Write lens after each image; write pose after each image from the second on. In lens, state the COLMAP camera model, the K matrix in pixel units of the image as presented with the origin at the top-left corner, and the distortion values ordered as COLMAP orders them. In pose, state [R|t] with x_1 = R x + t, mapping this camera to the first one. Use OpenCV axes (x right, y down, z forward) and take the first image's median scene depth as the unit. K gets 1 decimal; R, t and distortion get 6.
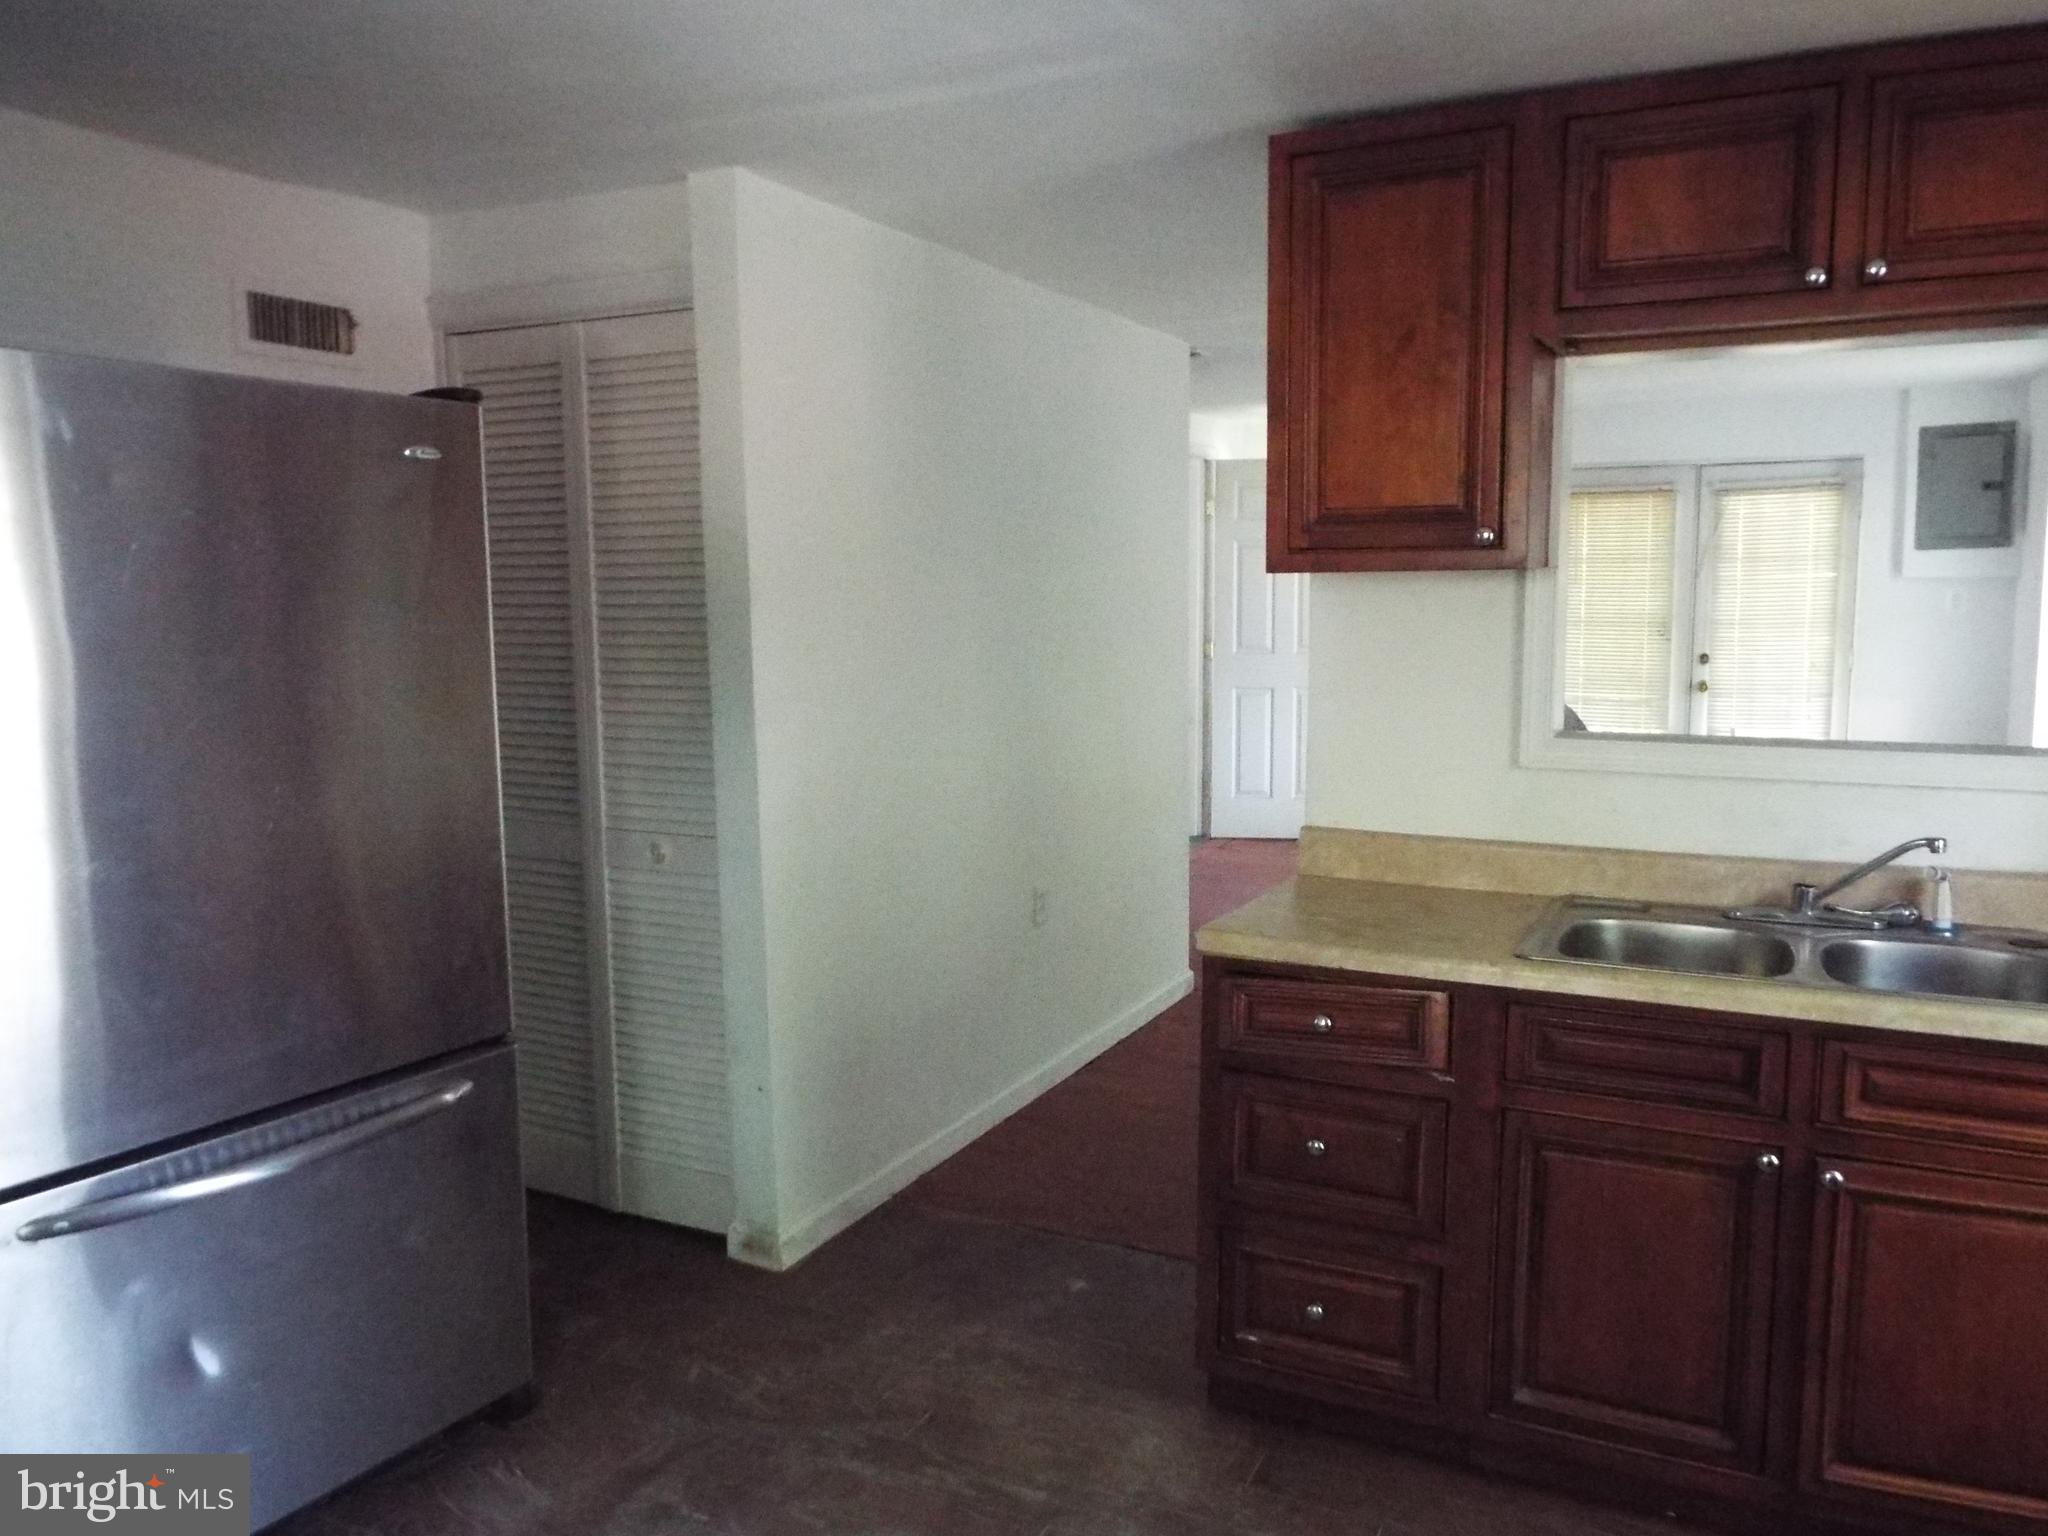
lens RADIAL K [[1477.1, 0, 1034.3], [0, 1477.1, 770.1], [0, 0, 1]] dist [-0.023426, 0.021181]
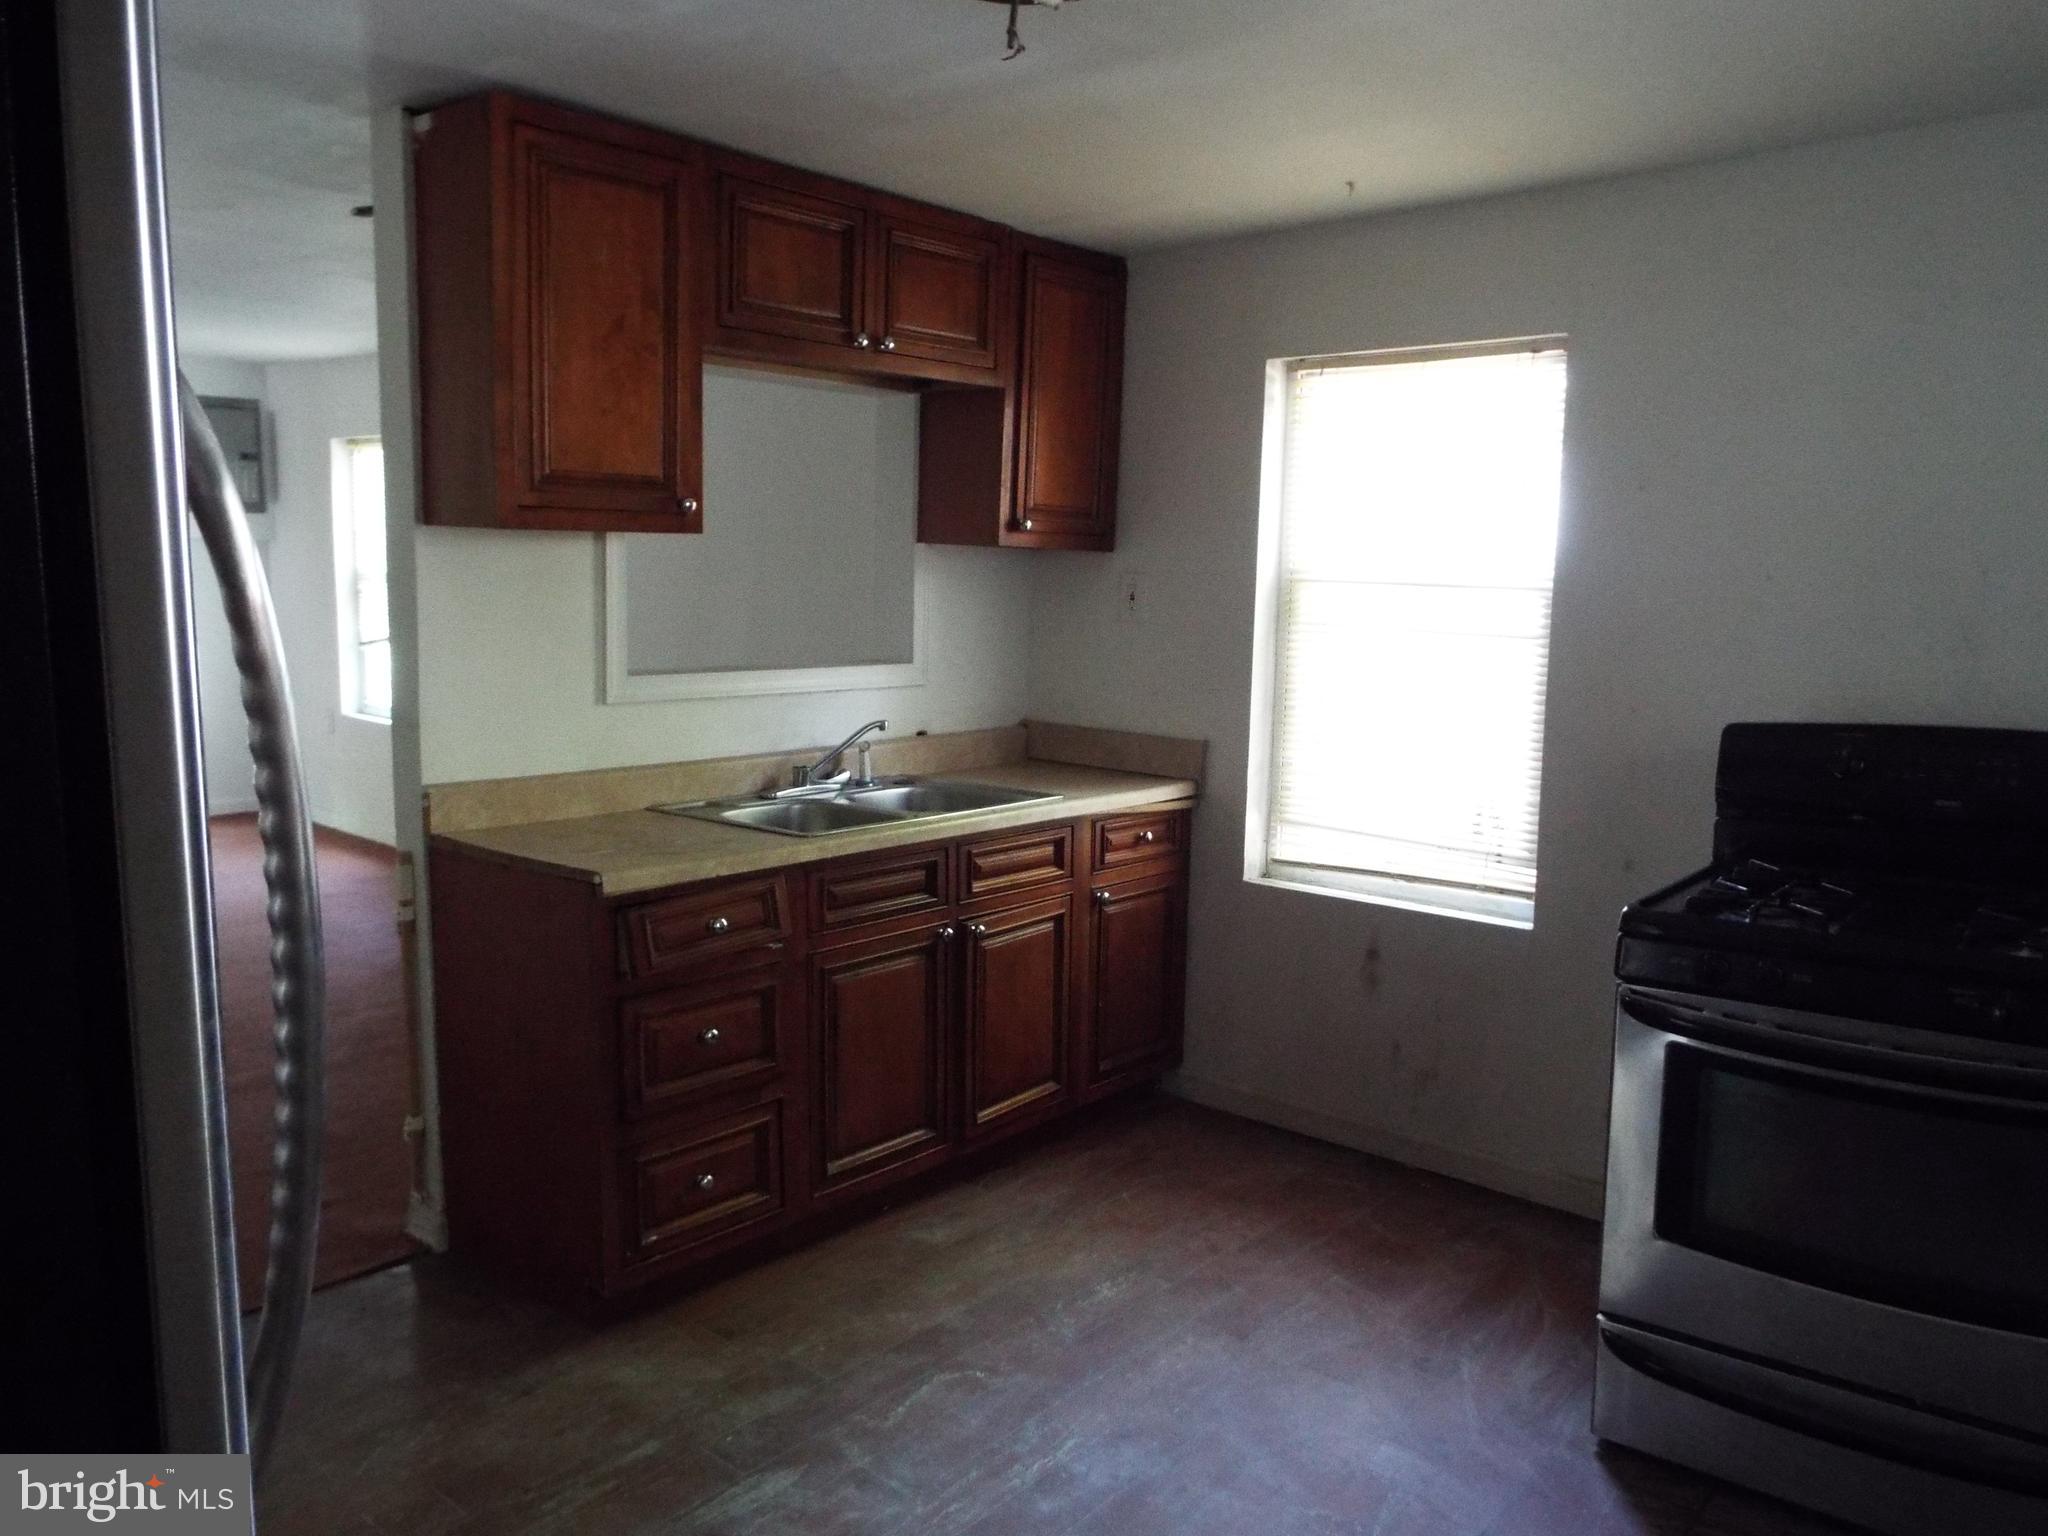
lens RADIAL K [[1477.1, 0, 1031.7], [0, 1477.1, 765.0], [0, 0, 1]] dist [-0.023426, 0.021181]
pose [[0.262542, -0.117529, 0.957736, -0.739986], [0.094556, 0.990911, 0.095679, -0.035751], [-0.960276, 0.065440, 0.271269, 0.393734]]
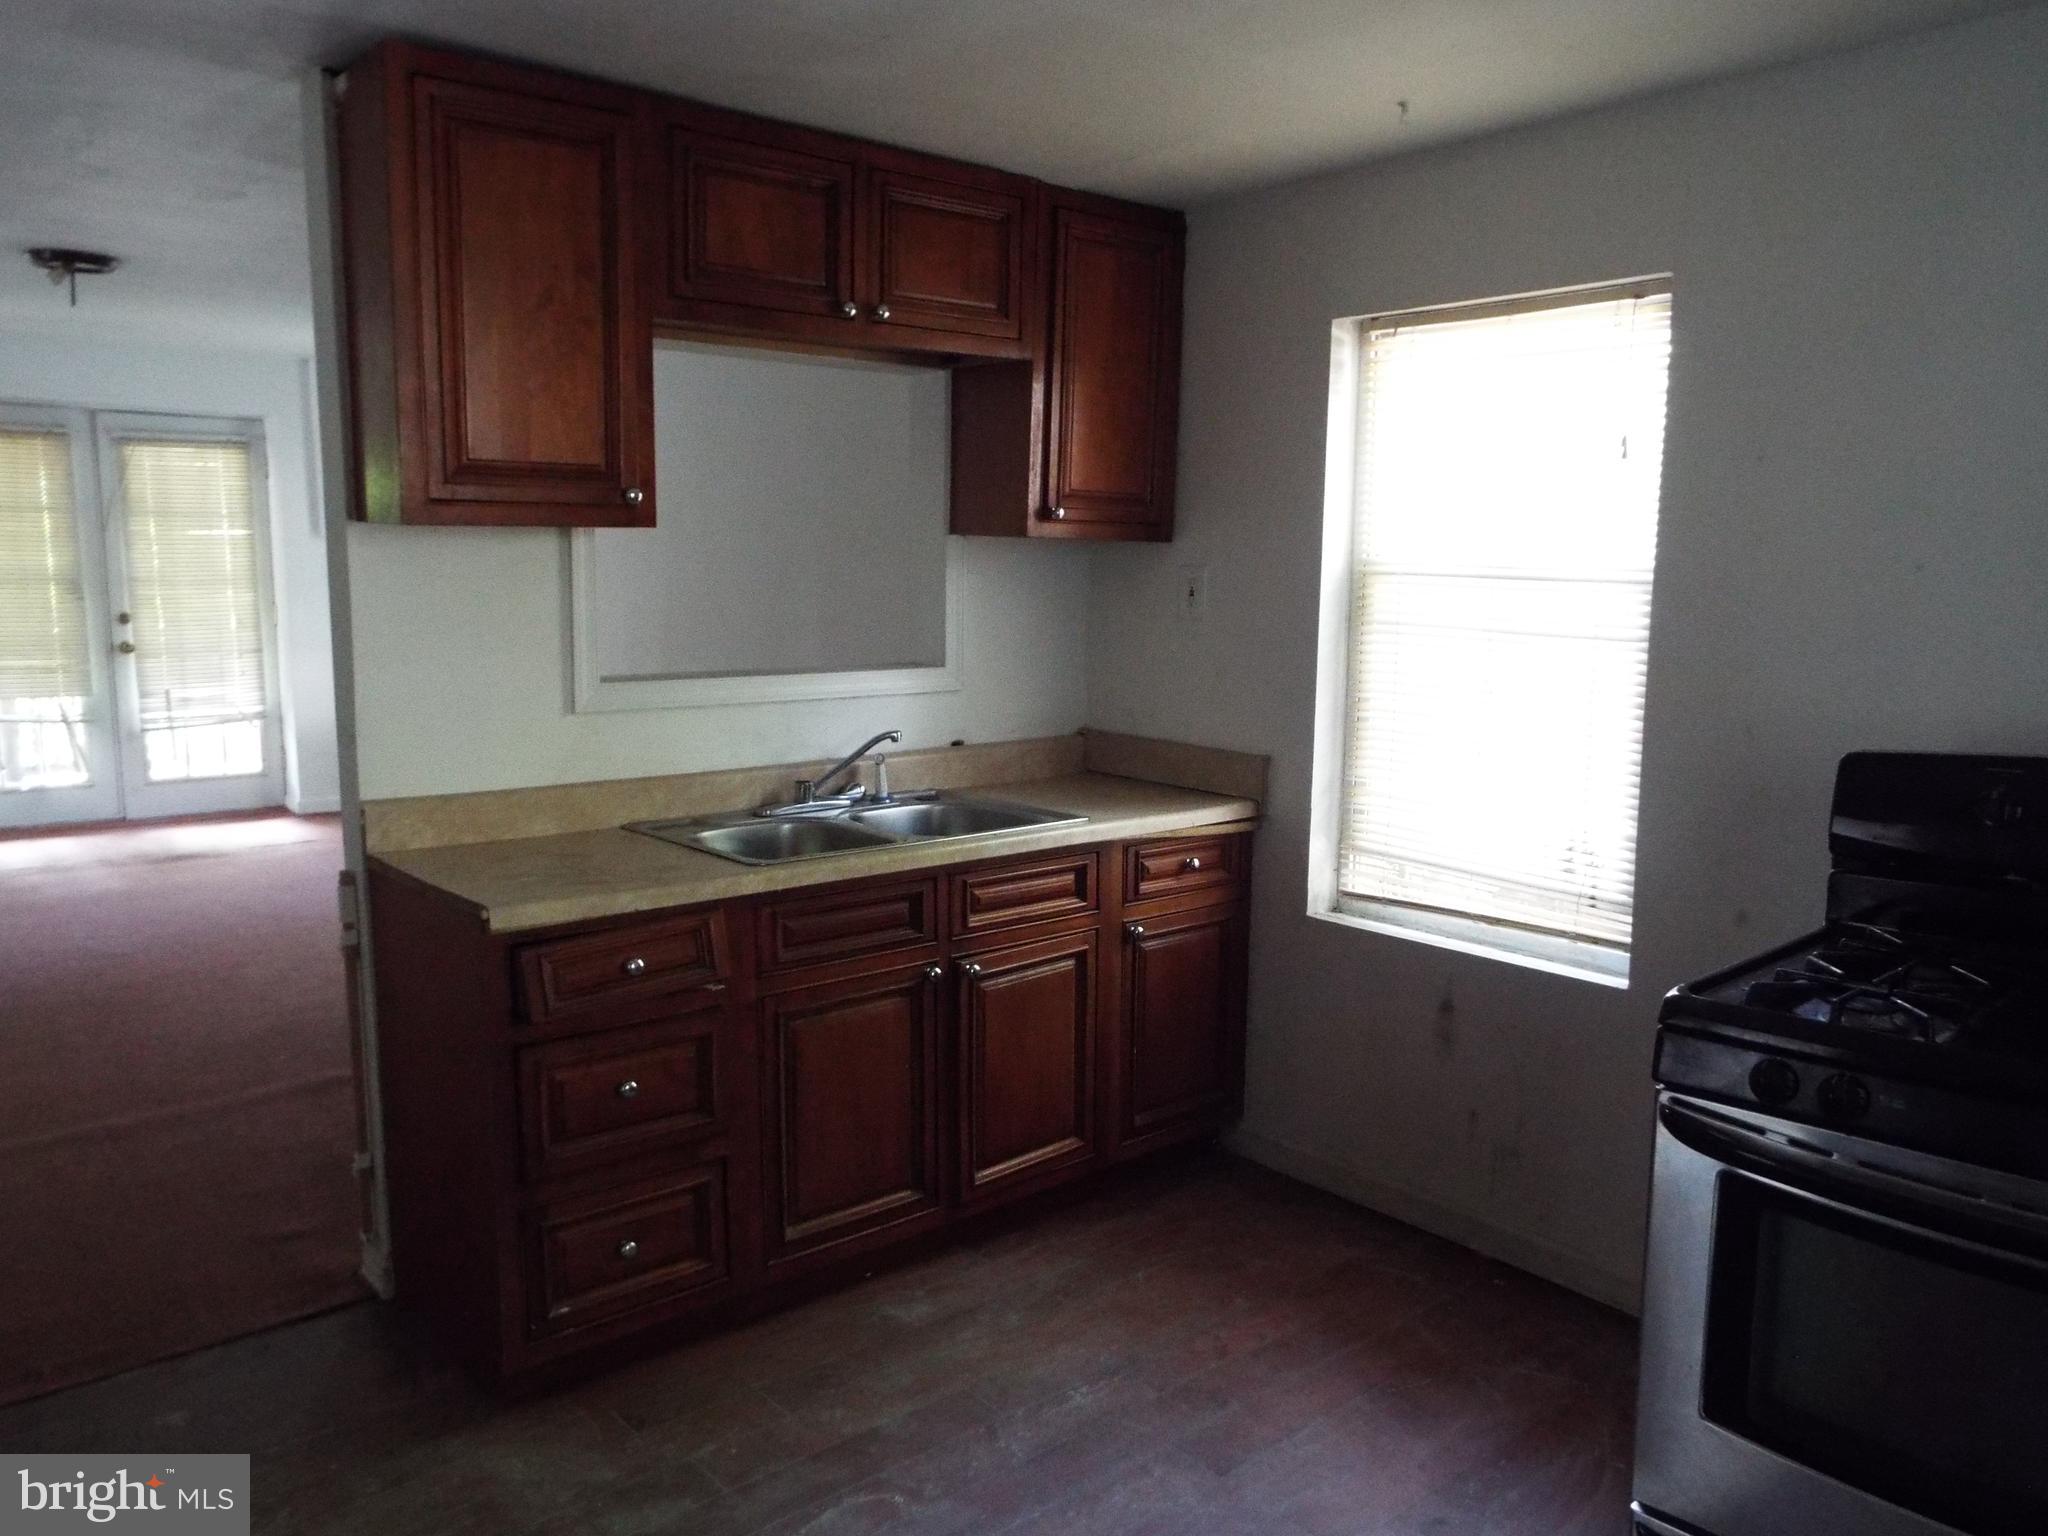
lens RADIAL K [[1477.1, 0, 1035.5], [0, 1477.1, 765.7], [0, 0, 1]] dist [-0.023426, 0.021181]
pose [[0.400016, -0.119844, 0.908639, -0.544061], [0.096569, 0.991406, 0.088248, -0.027835], [-0.911407, 0.052445, 0.408151, 0.280791]]
